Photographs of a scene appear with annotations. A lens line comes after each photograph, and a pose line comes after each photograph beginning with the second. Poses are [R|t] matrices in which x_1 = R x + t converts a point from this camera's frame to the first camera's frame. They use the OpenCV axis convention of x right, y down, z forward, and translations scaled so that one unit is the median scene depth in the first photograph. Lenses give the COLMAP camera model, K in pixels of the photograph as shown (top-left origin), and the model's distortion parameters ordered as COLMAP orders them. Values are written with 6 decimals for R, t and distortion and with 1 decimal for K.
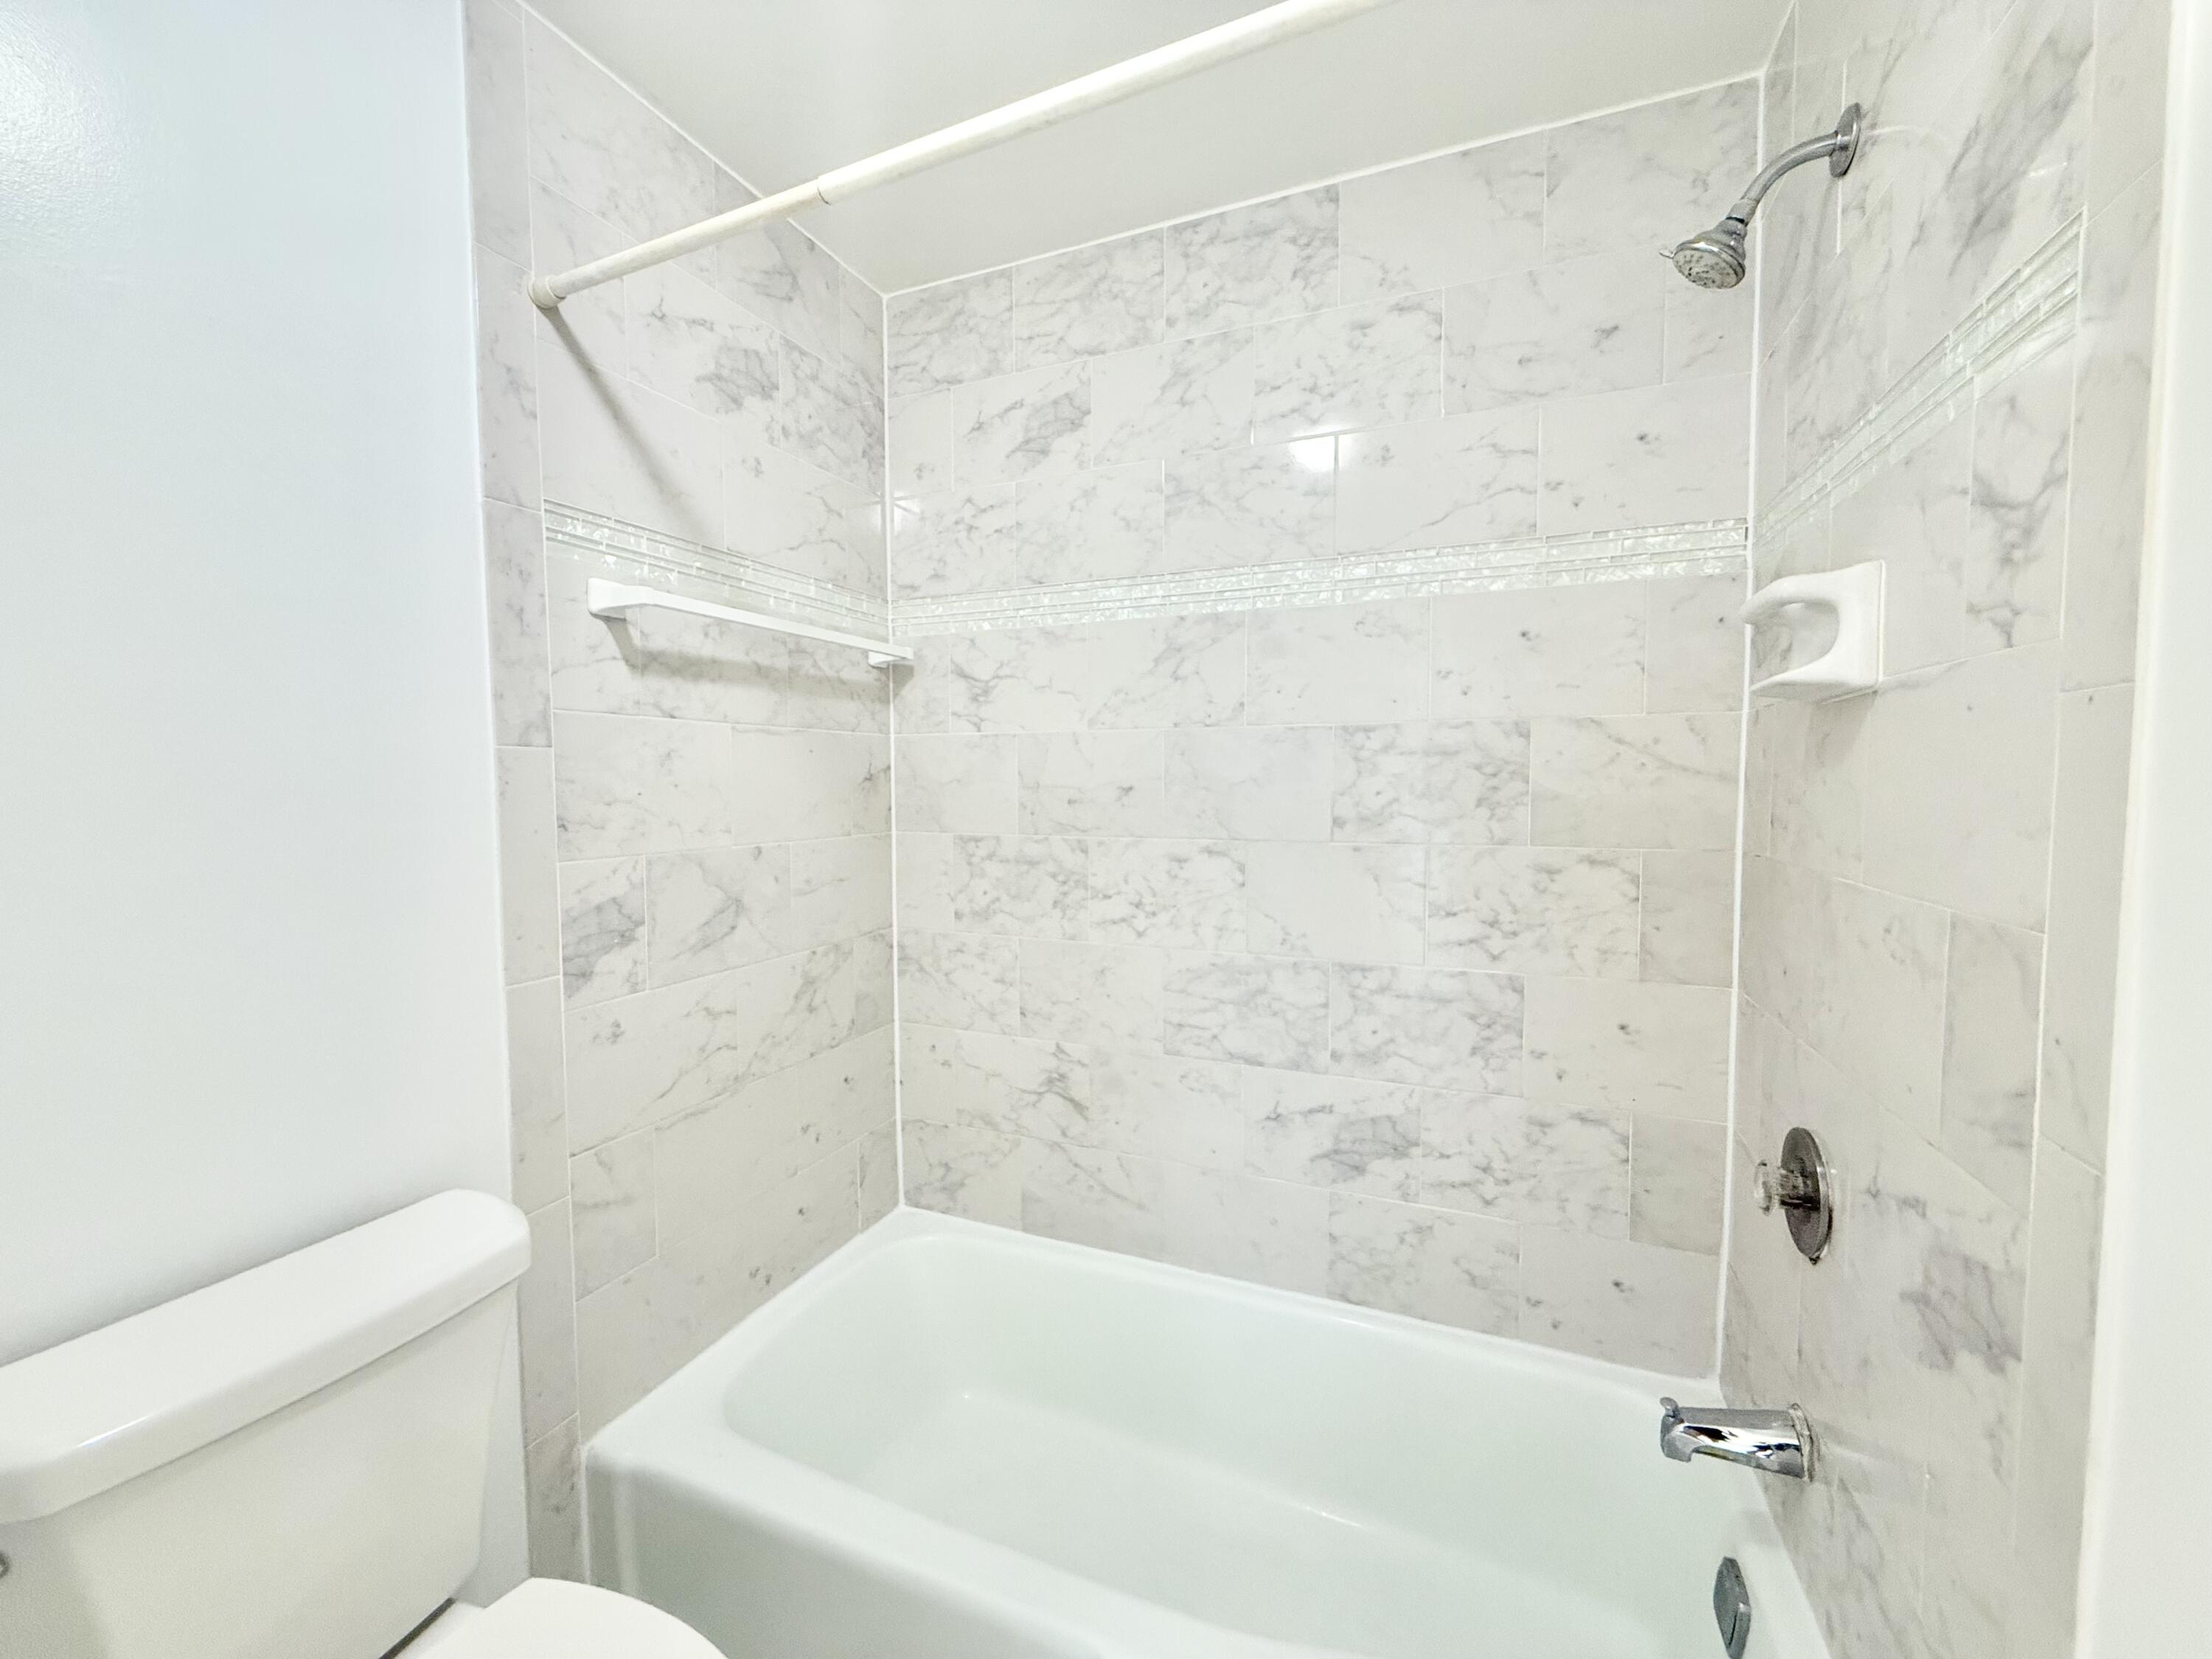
lens RADIAL K [[875.8, 0, 1100.5], [0, 875.8, 825.2], [0, 0, 1]] dist [-0.002458, 0.001133]
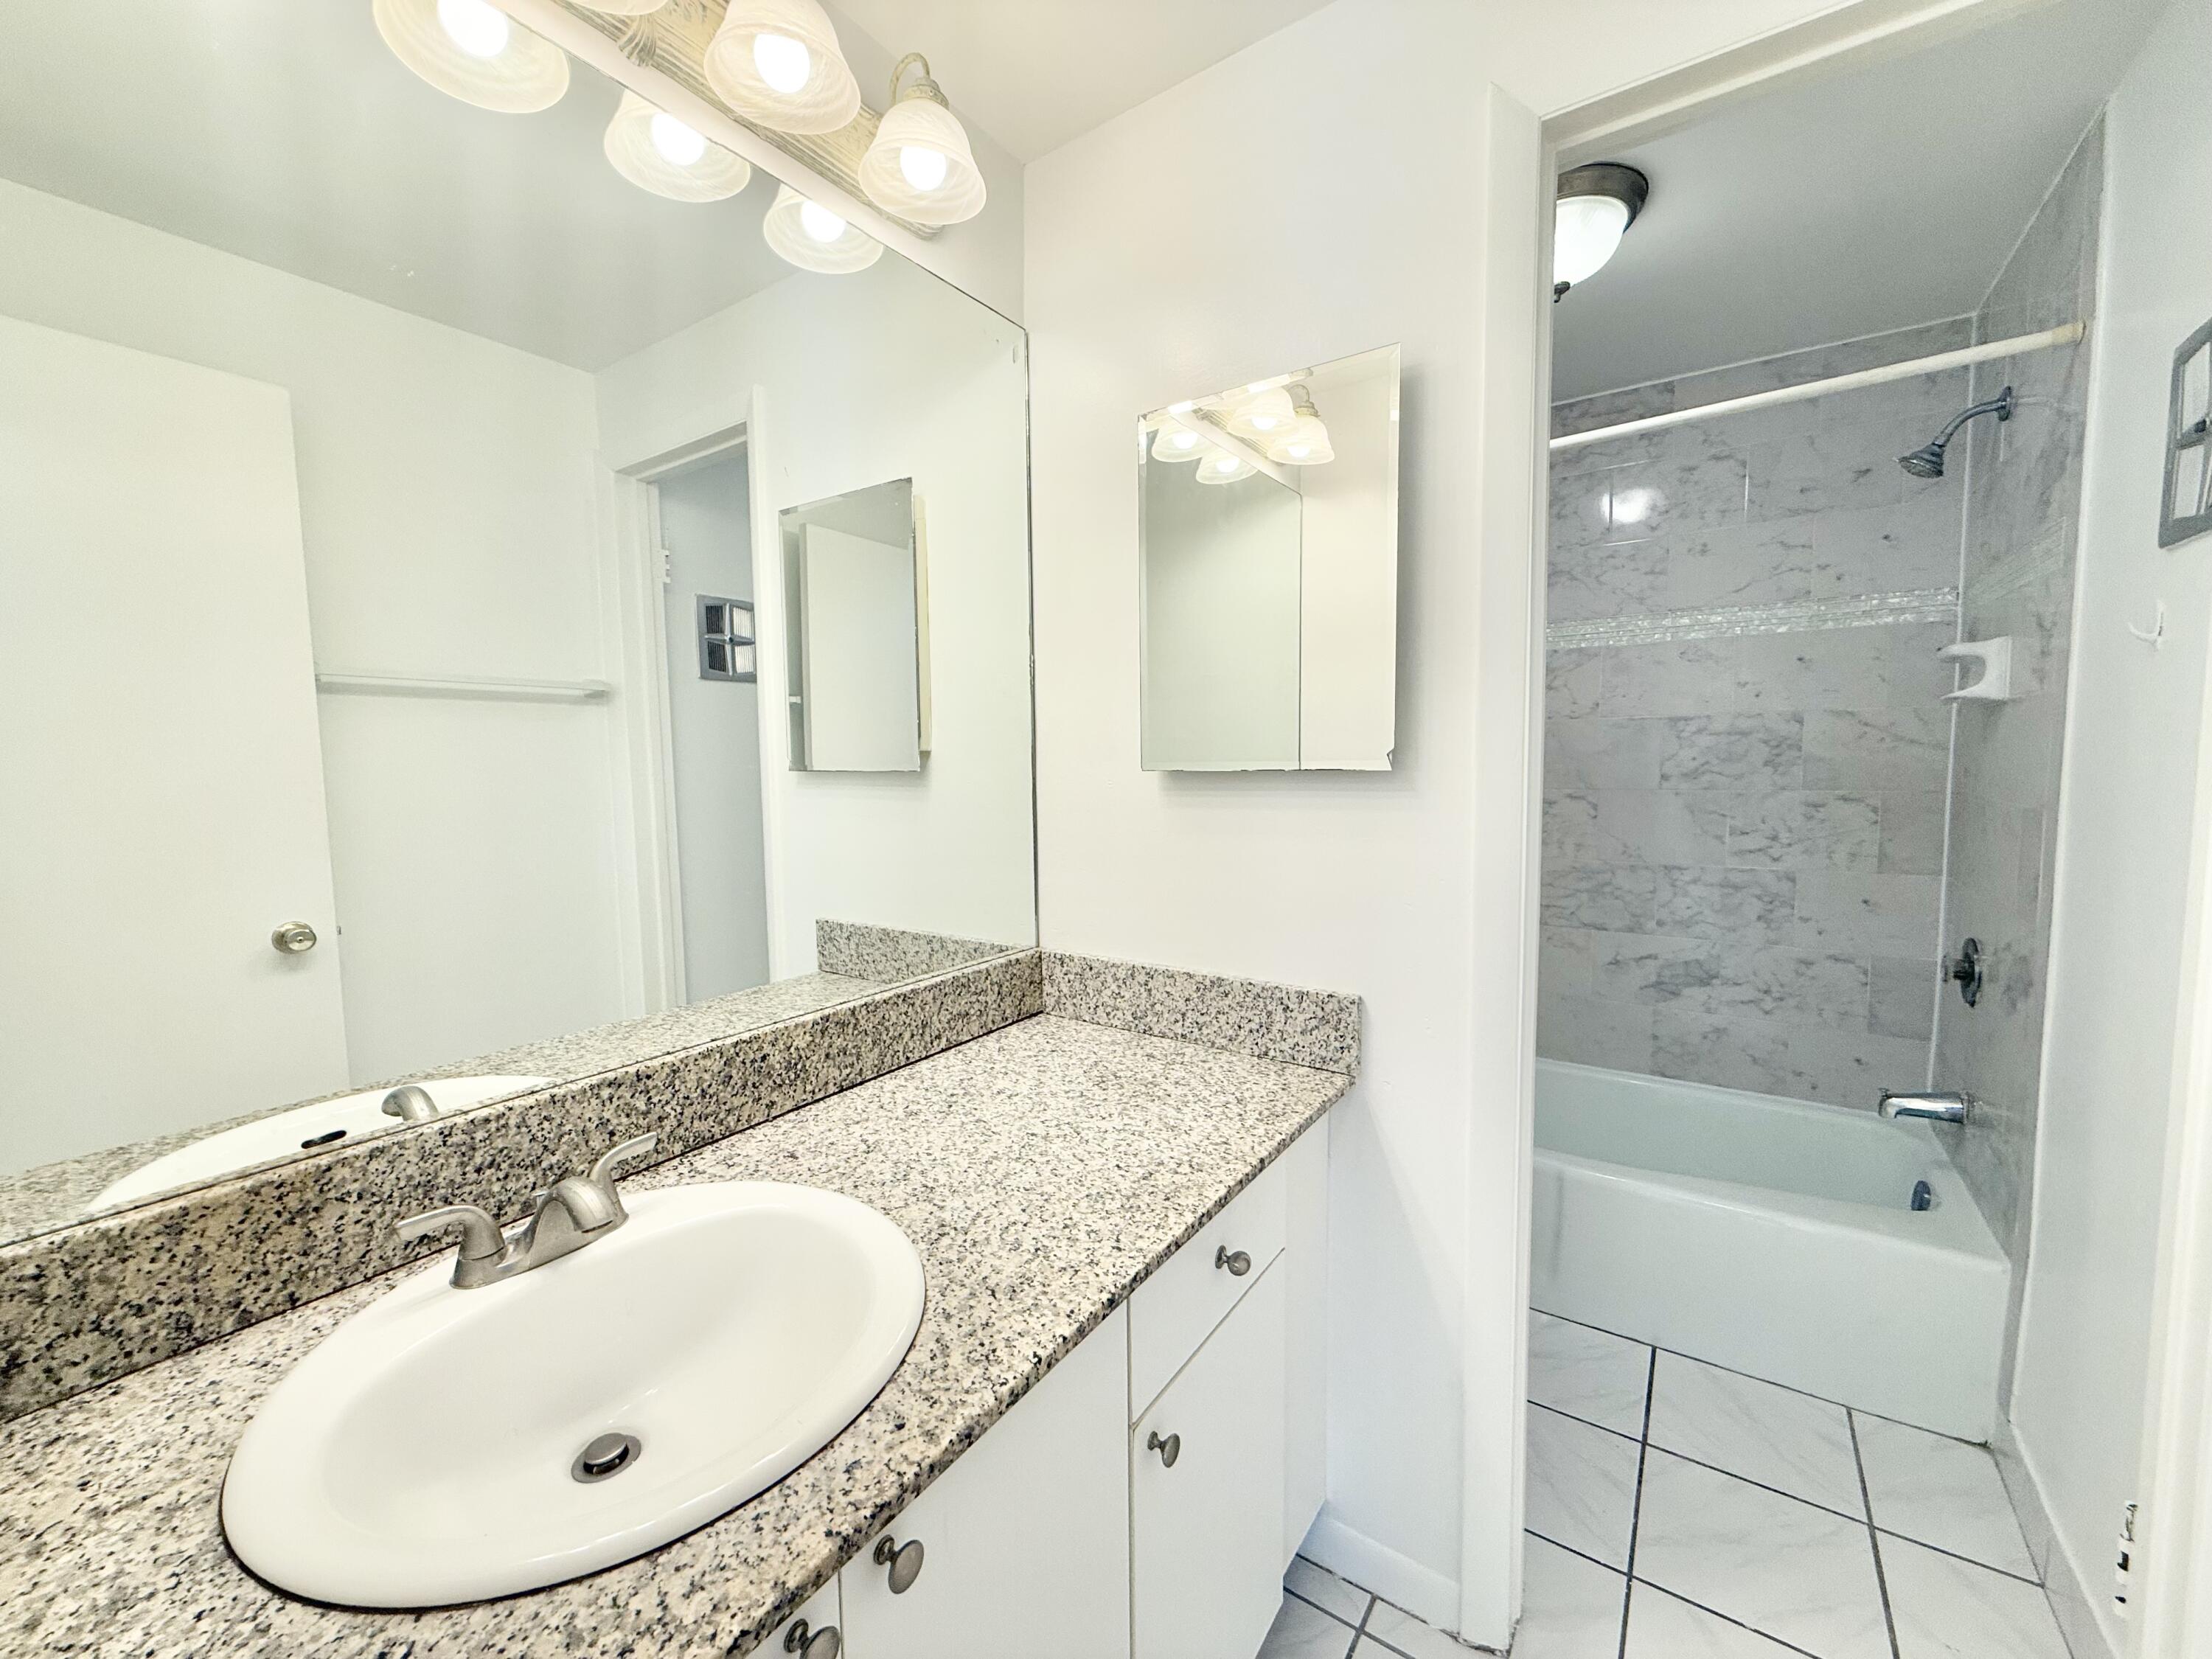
lens RADIAL K [[875.8, 0, 1102.0], [0, 875.8, 825.8], [0, 0, 1]] dist [-0.002458, 0.001133]
pose [[0.977452, 0.004386, -0.211112, -0.423288], [0.001715, 0.999587, 0.028703, 0.040083], [0.211150, -0.028418, 0.977040, -0.838019]]
